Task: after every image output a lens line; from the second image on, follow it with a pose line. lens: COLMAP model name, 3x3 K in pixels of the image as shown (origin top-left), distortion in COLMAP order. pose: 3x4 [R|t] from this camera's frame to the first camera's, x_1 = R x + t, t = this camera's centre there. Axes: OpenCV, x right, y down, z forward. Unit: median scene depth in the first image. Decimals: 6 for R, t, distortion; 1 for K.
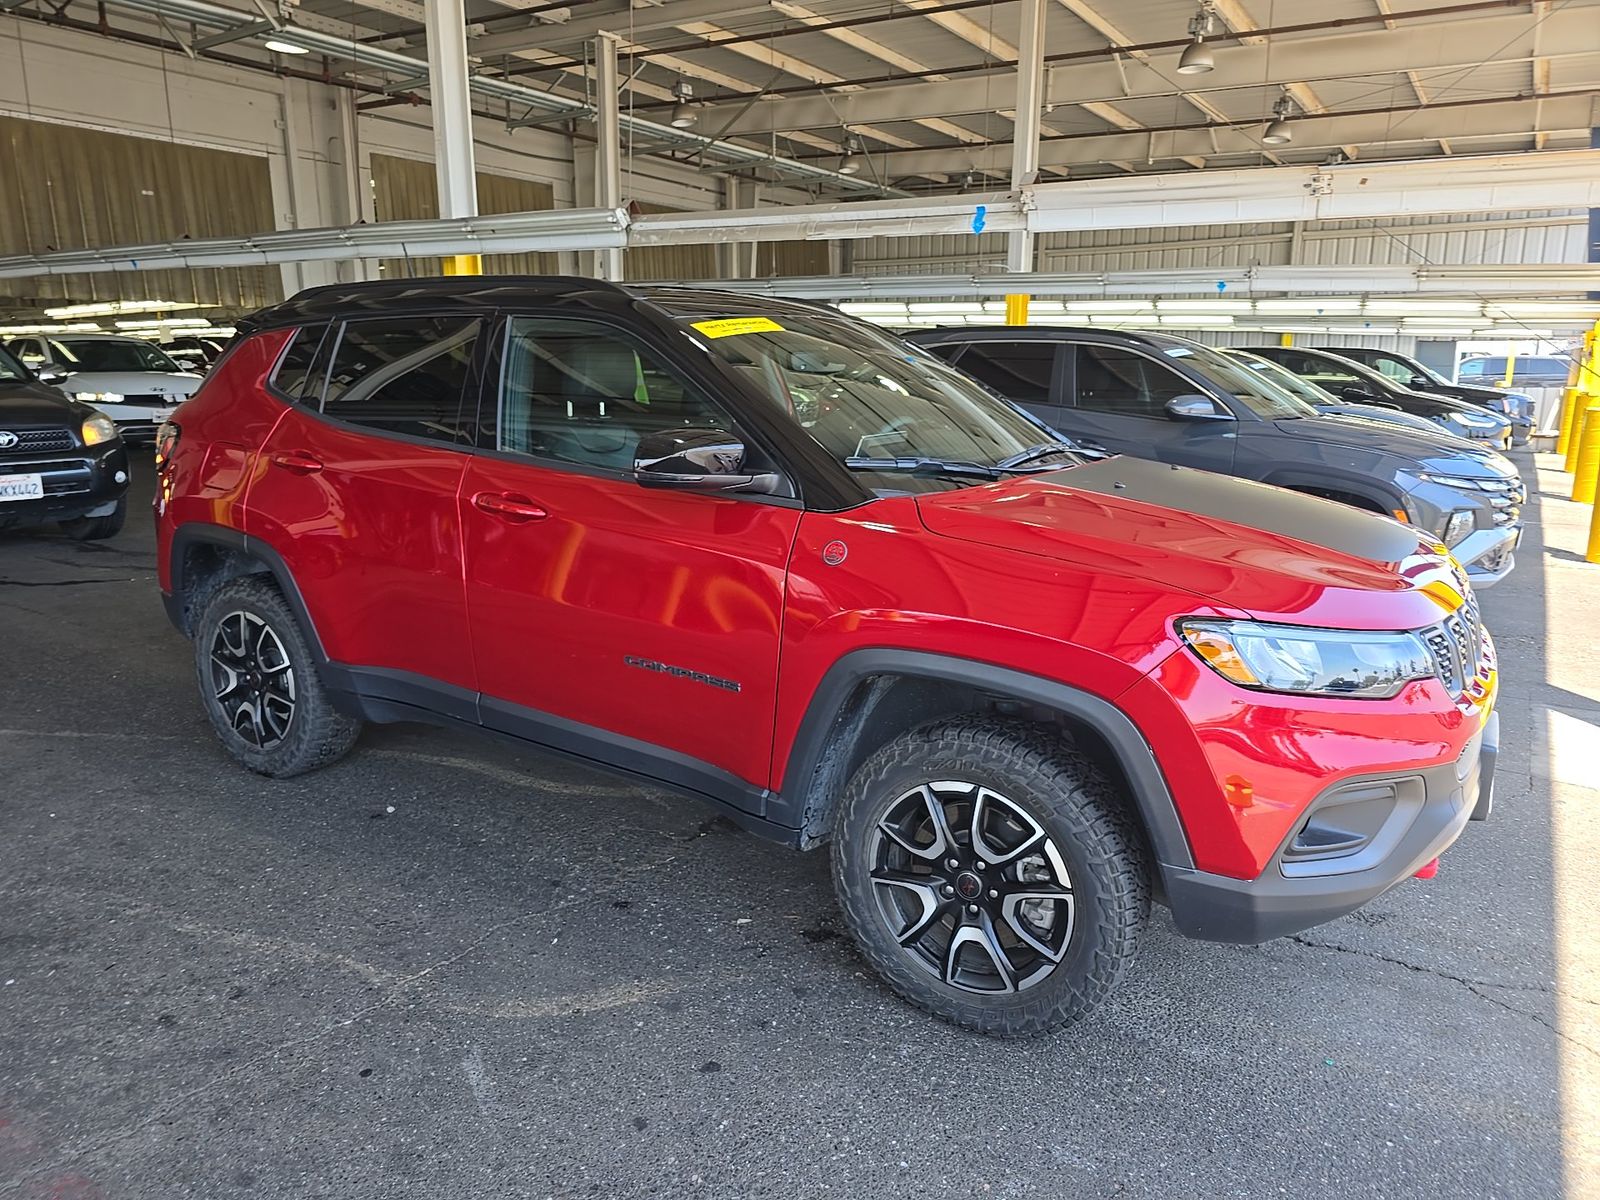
lens RADIAL K [[1086.6, 0, 806.5], [0, 1086.6, 591.0], [0, 0, 1]] dist [0.041710, -0.030535]
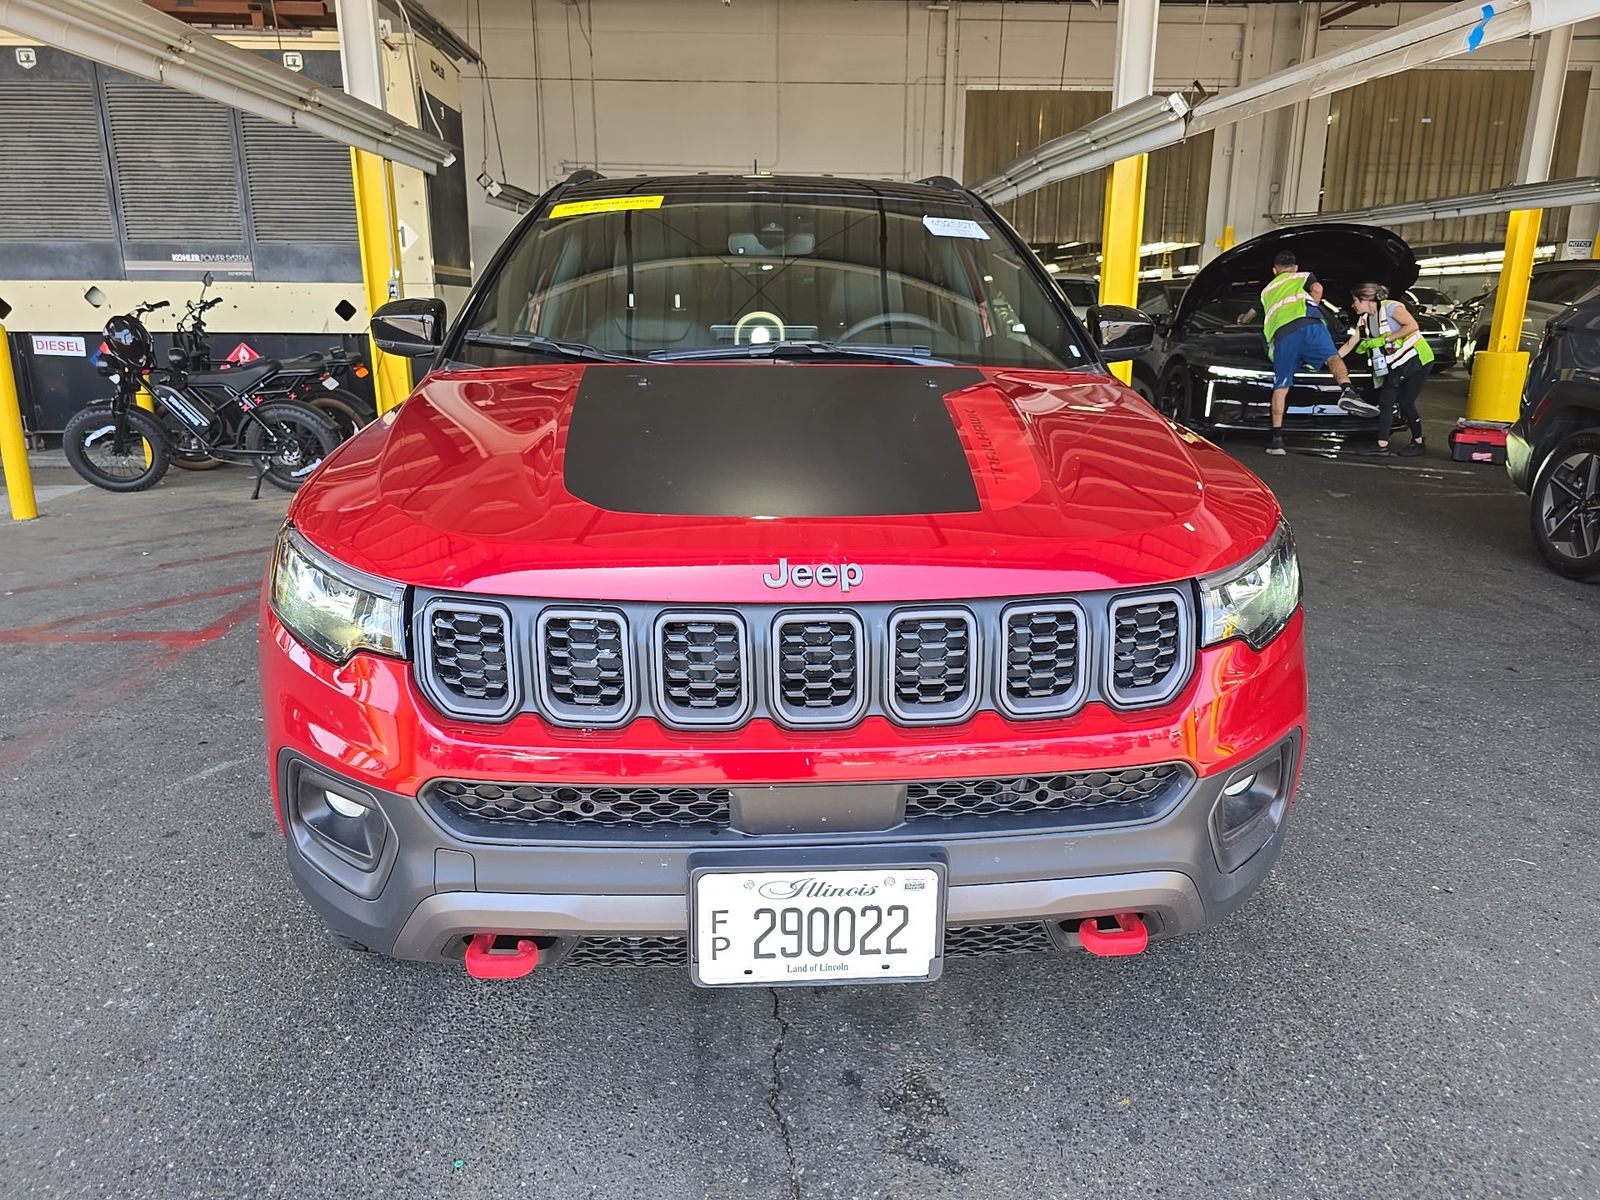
lens RADIAL K [[1086.6, 0, 806.5], [0, 1086.6, 591.0], [0, 0, 1]] dist [0.041710, -0.030535]
pose [[0.583489, 0.212221, -0.783902, 0.192101], [-0.176669, 0.975306, 0.132537, -0.014528], [0.792672, 0.061157, 0.606574, 0.124183]]
